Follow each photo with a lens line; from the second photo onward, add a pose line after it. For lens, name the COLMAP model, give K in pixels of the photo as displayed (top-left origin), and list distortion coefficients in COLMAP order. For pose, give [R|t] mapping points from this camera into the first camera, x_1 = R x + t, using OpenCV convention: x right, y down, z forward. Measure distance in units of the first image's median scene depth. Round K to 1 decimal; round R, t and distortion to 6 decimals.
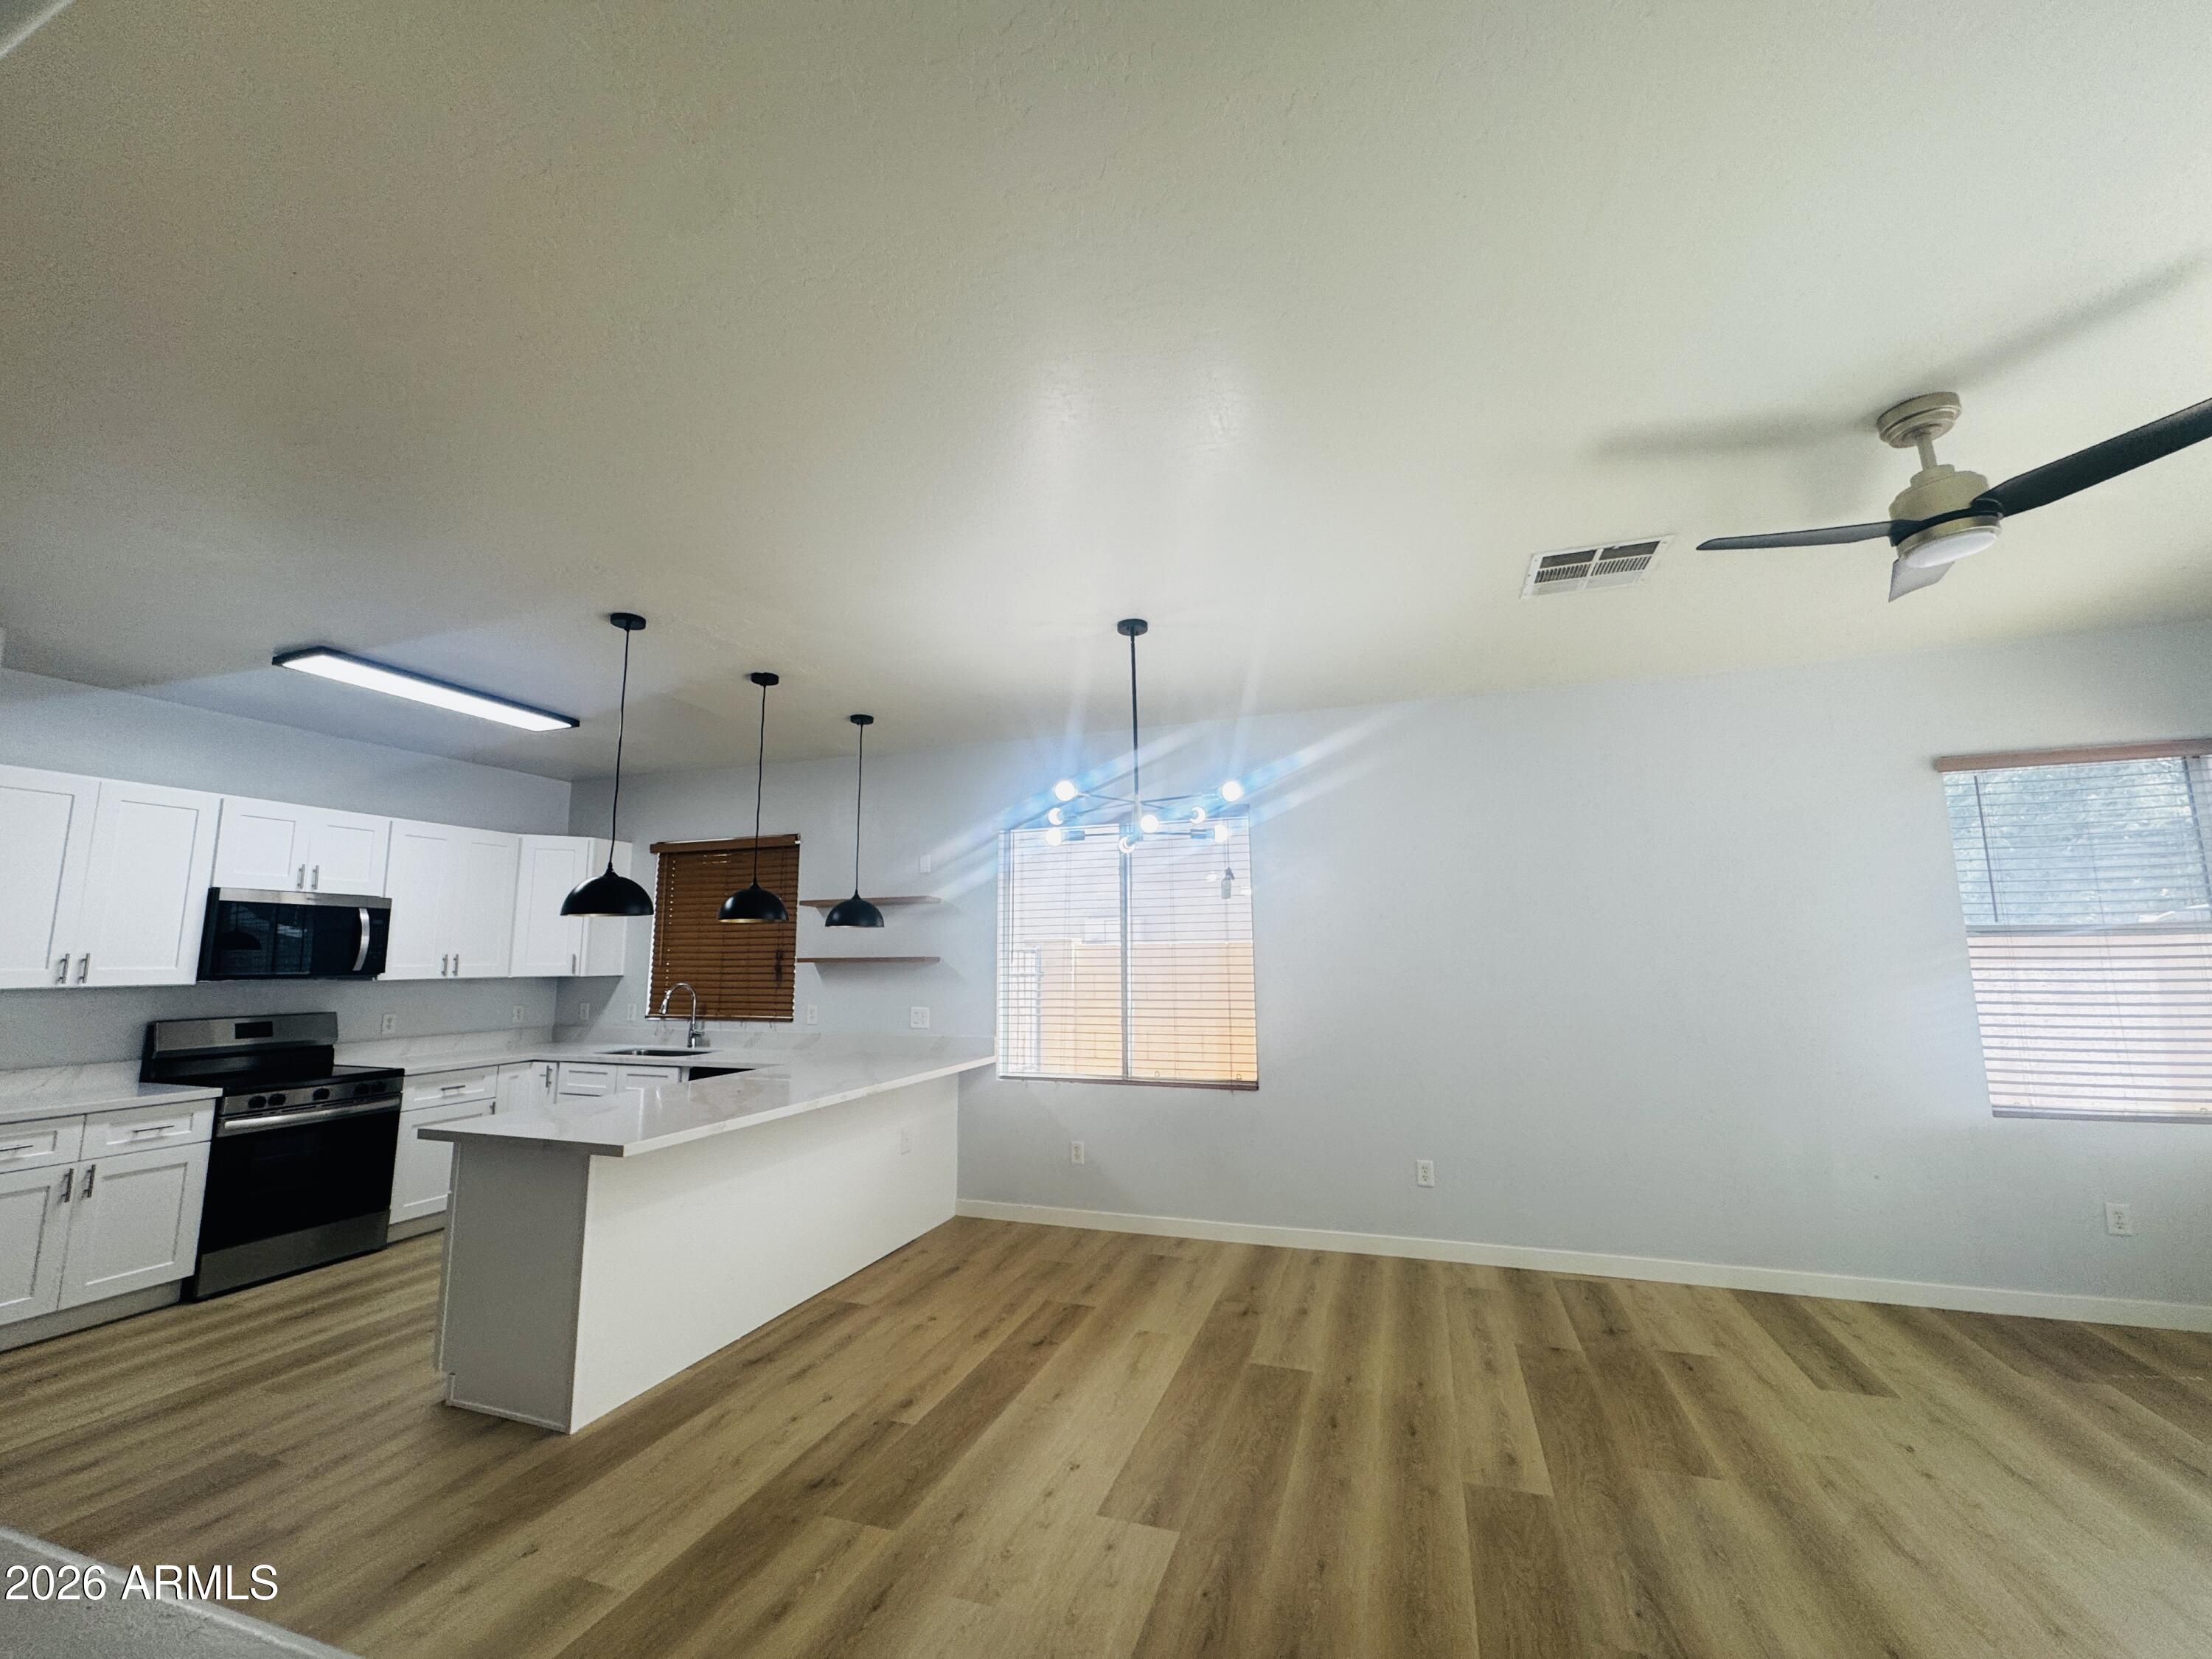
lens RADIAL K [[880.7, 0, 1108.6], [0, 880.7, 831.8], [0, 0, 1]] dist [-0.005285, 0.000928]
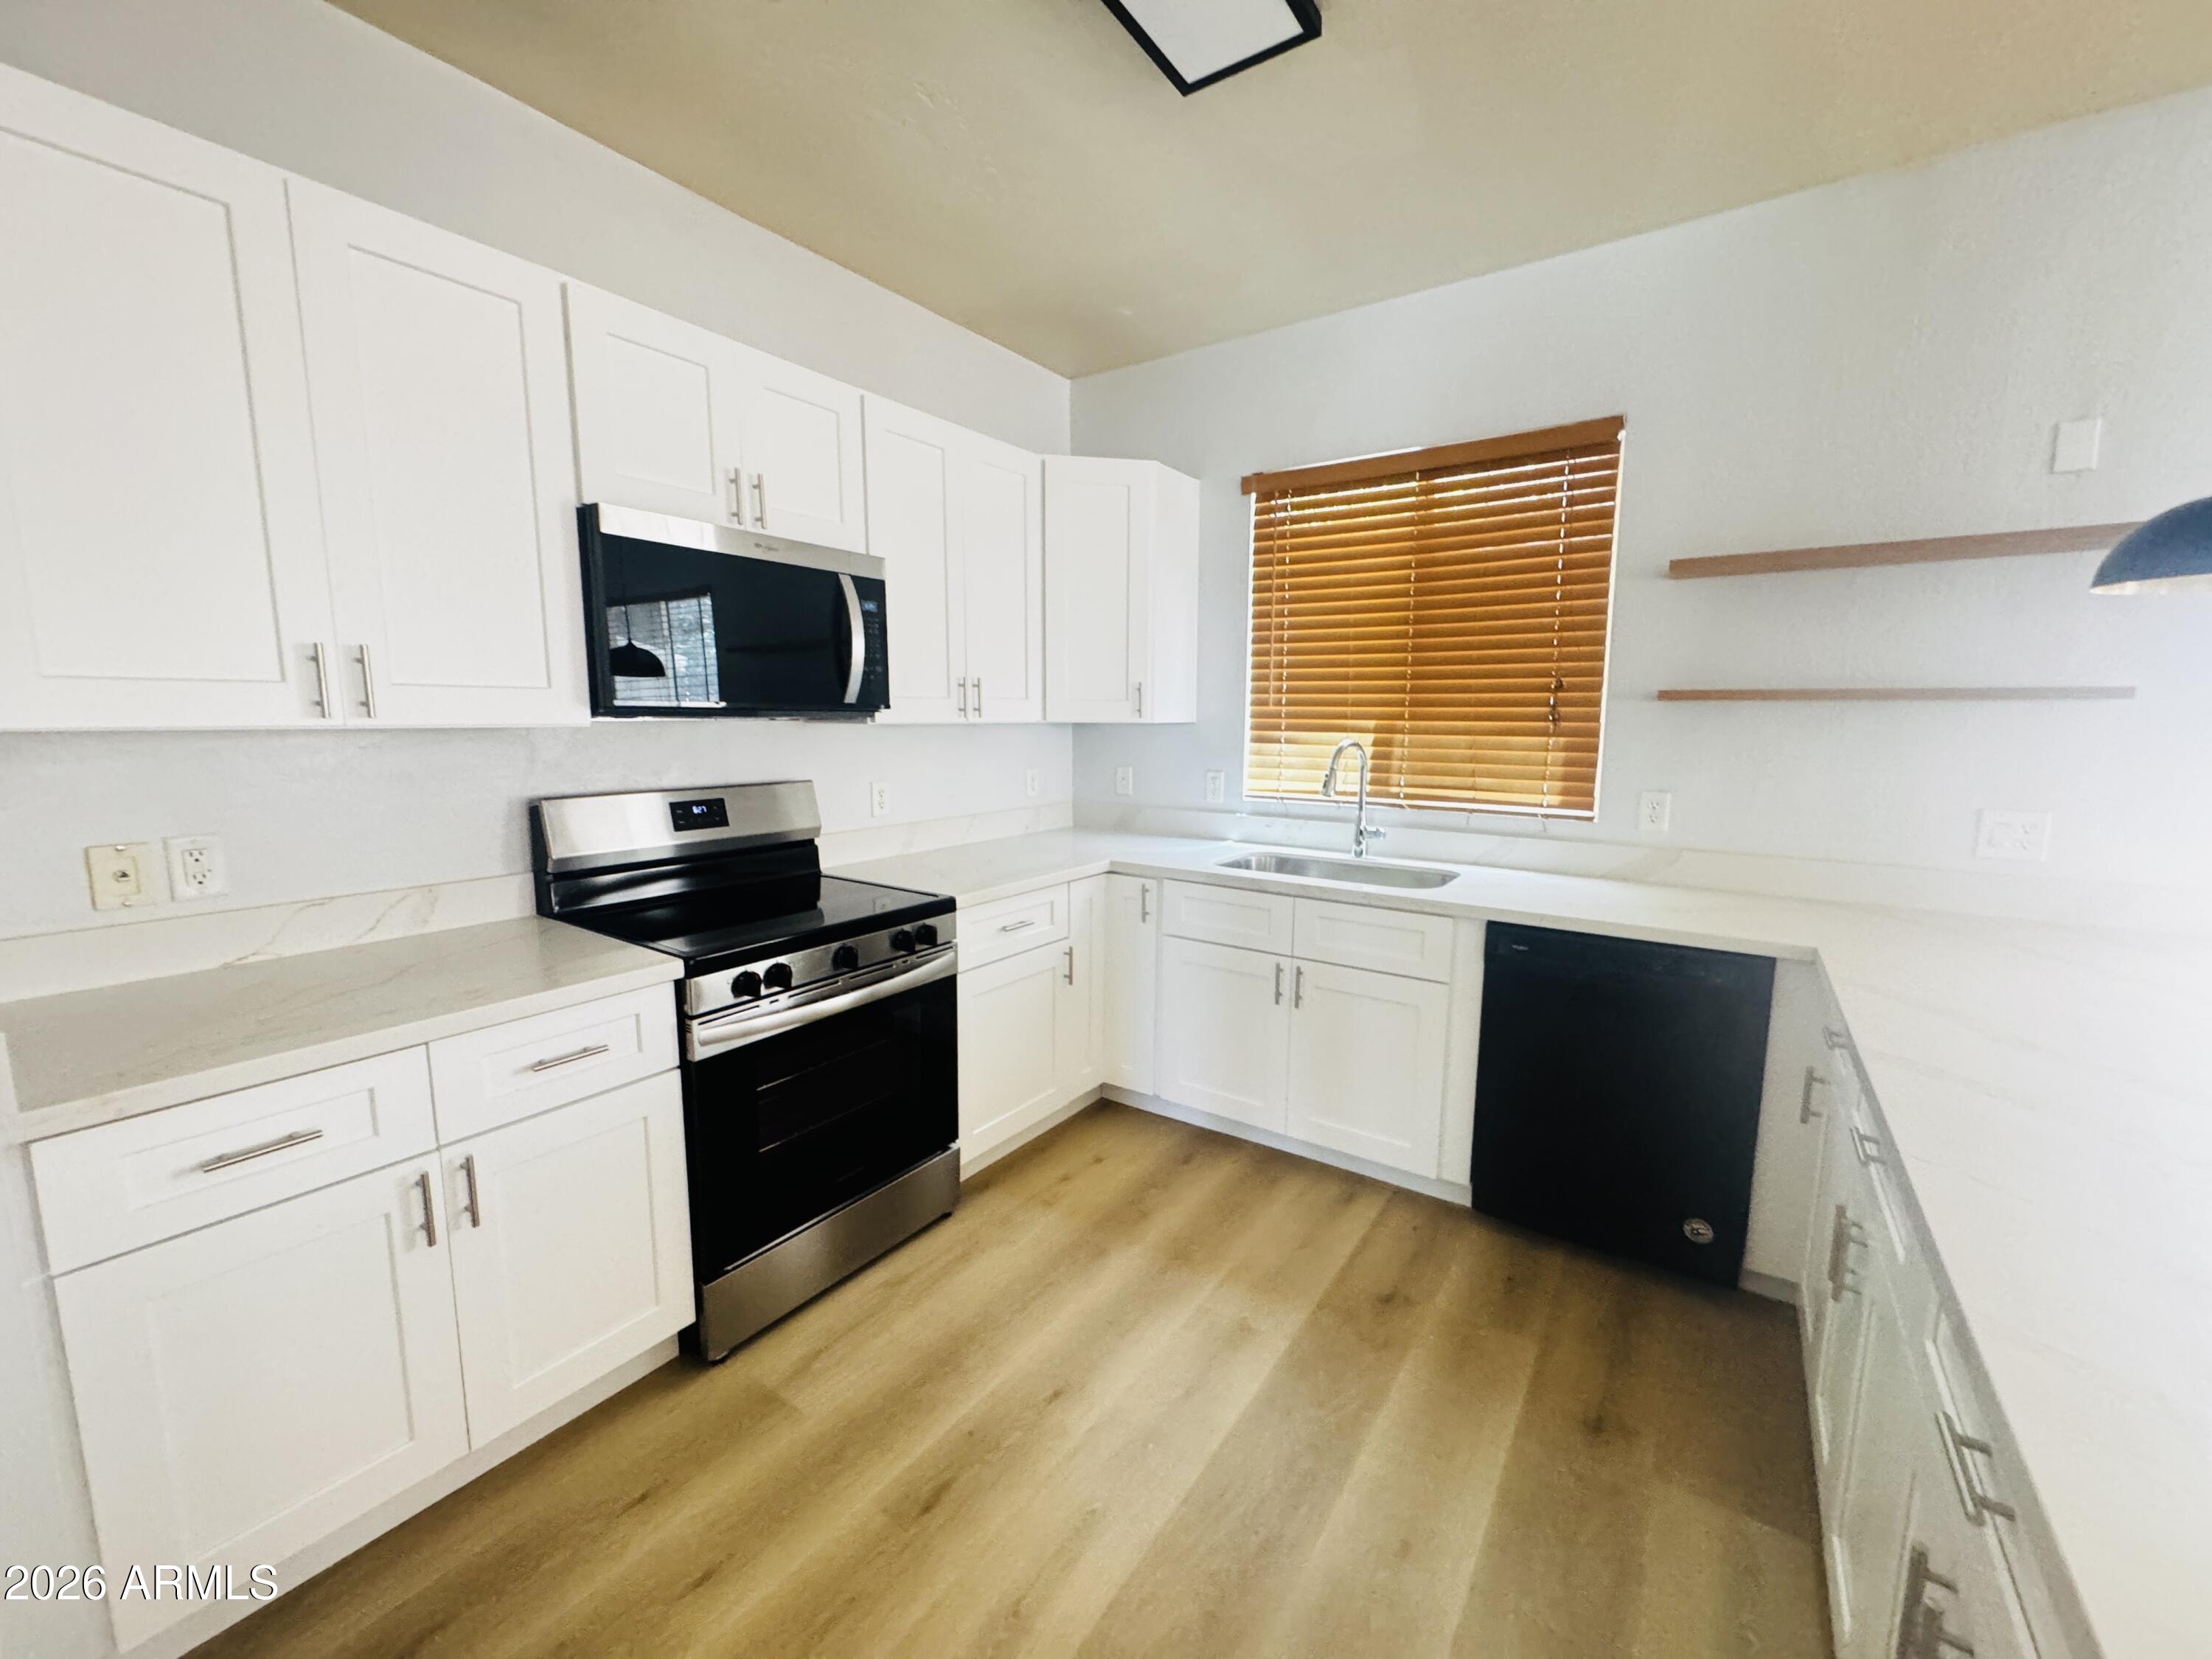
lens RADIAL K [[880.7, 0, 1109.1], [0, 880.7, 832.8], [0, 0, 1]] dist [-0.005285, 0.000928]
pose [[0.961653, 0.051132, -0.269460, -0.687968], [0.024950, 0.962085, 0.271606, 0.115883], [0.273131, -0.267913, 0.923917, 0.666433]]
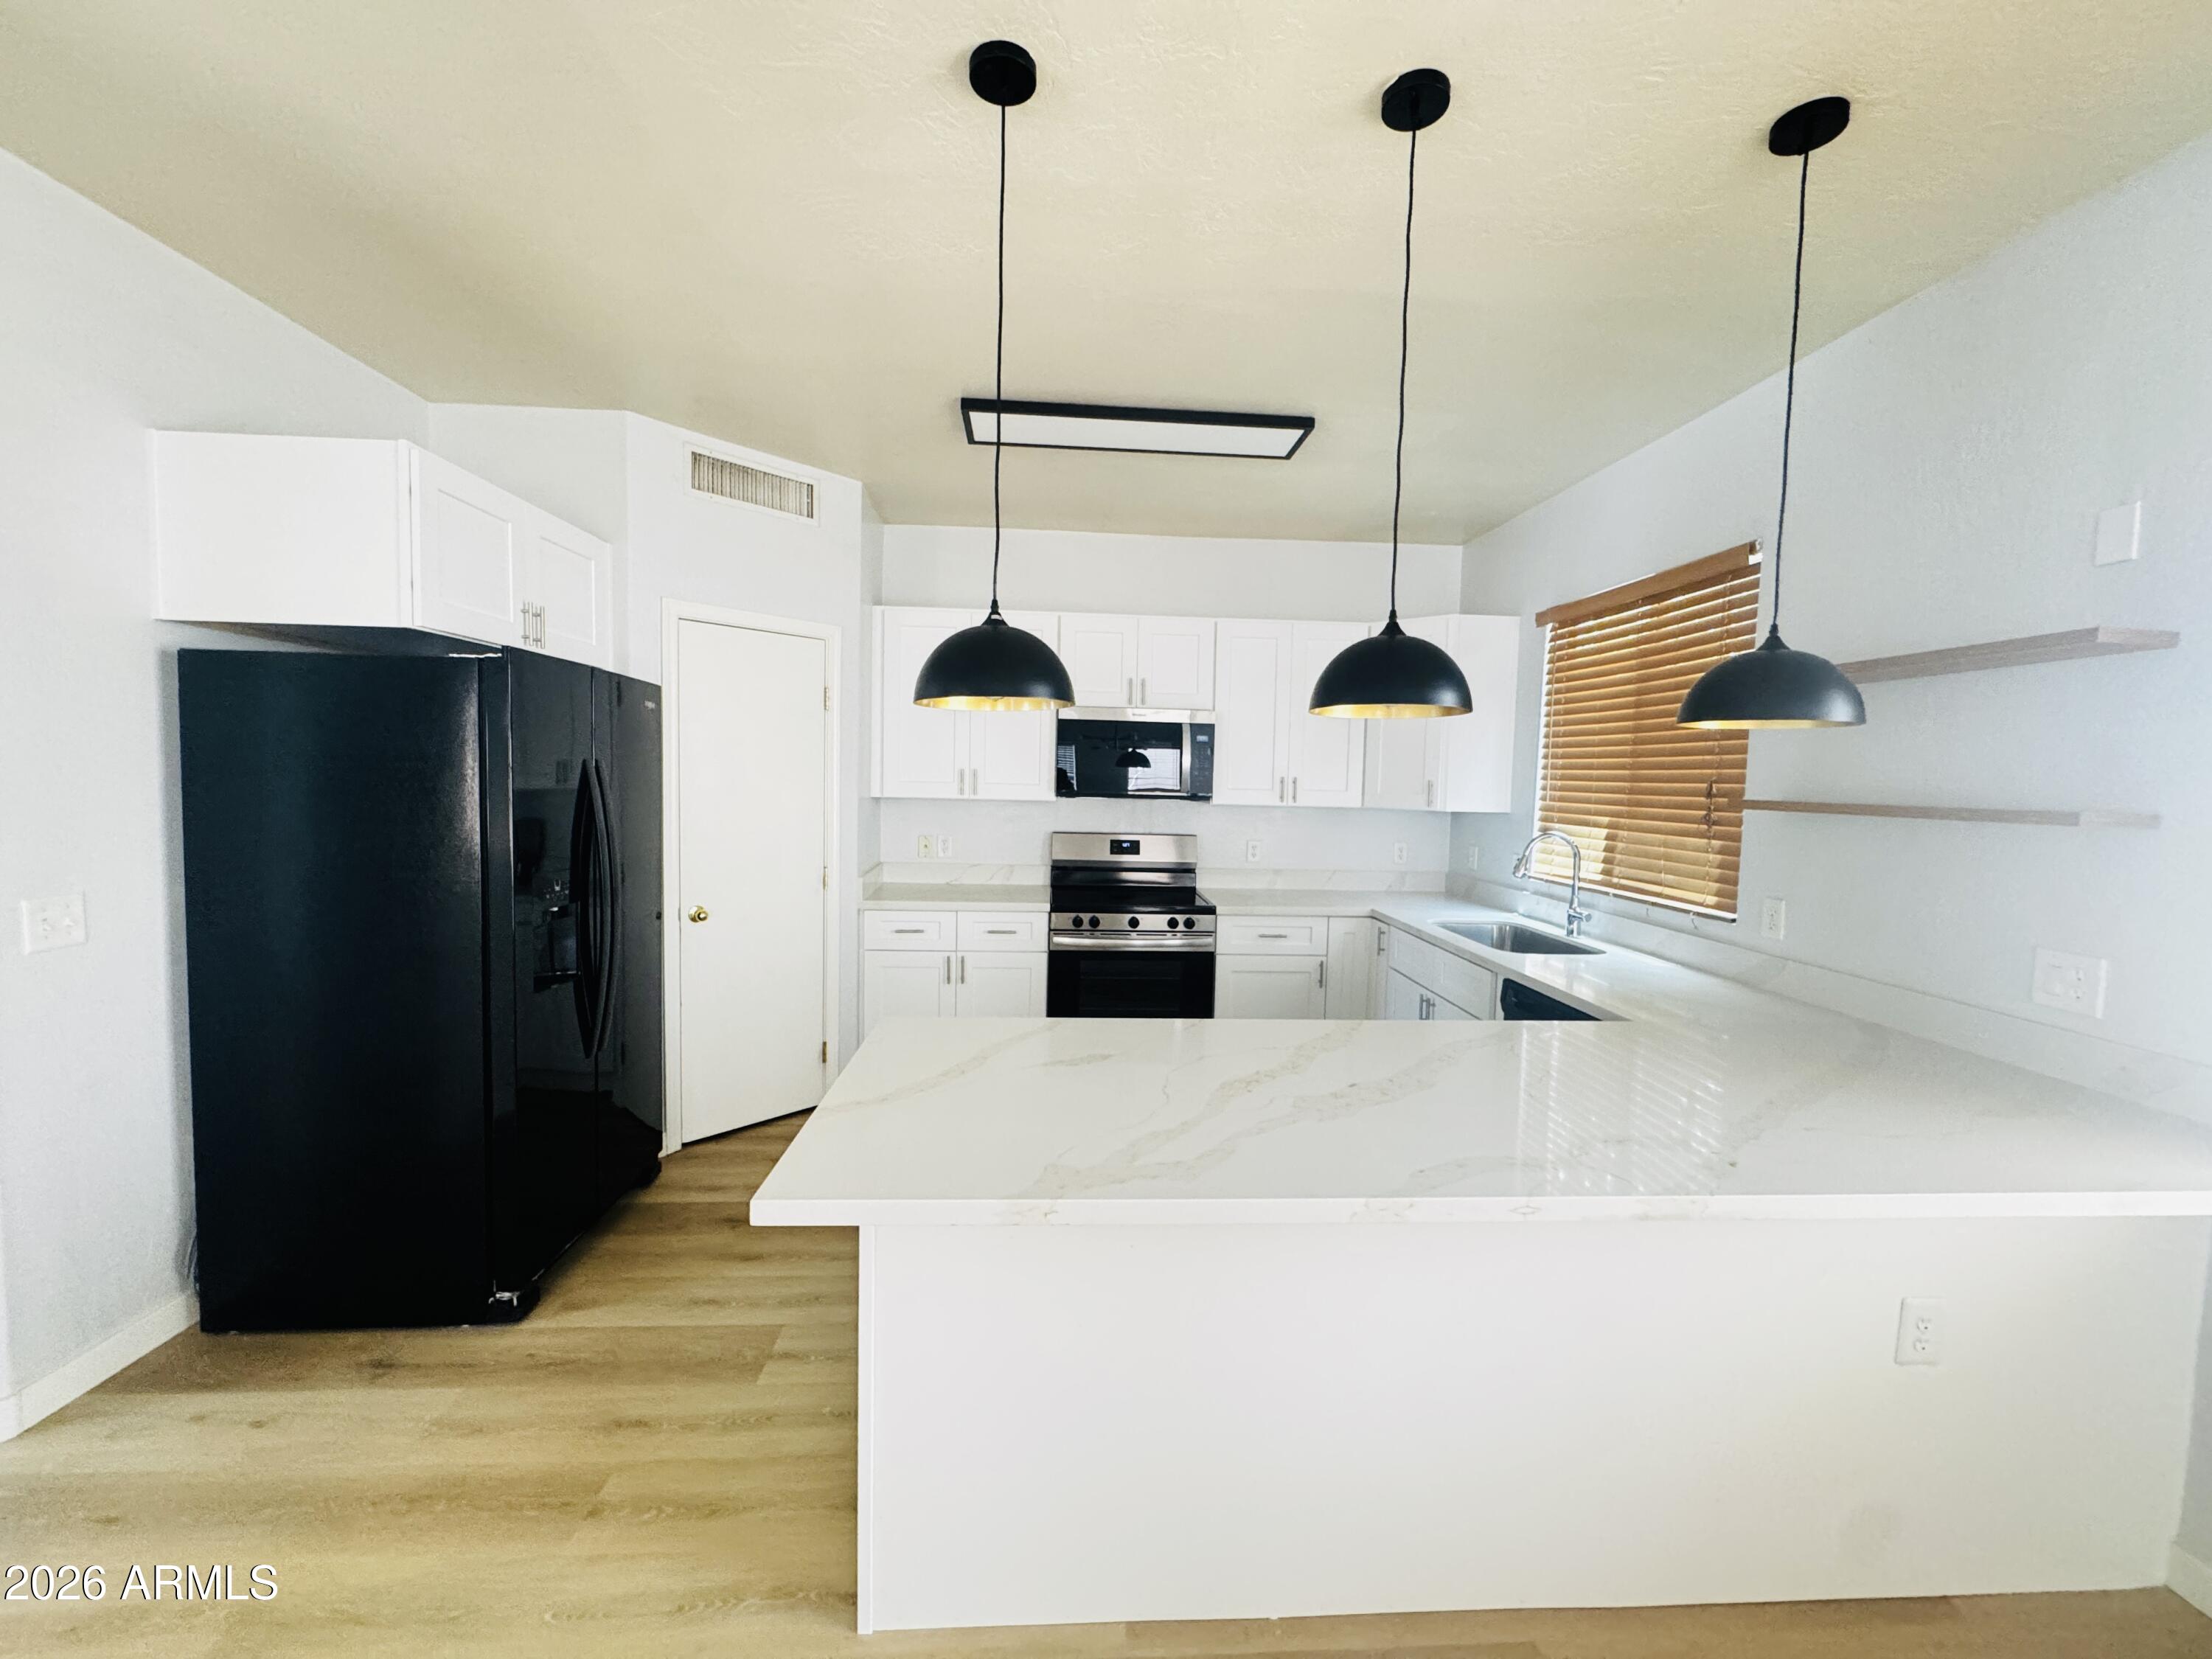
lens RADIAL K [[880.7, 0, 1104.3], [0, 880.7, 828.8], [0, 0, 1]] dist [-0.005285, 0.000928]
pose [[0.377600, 0.074760, -0.922946, -0.053198], [0.105489, 0.986773, 0.123088, 0.089001], [0.919940, -0.143838, 0.364720, 0.700332]]
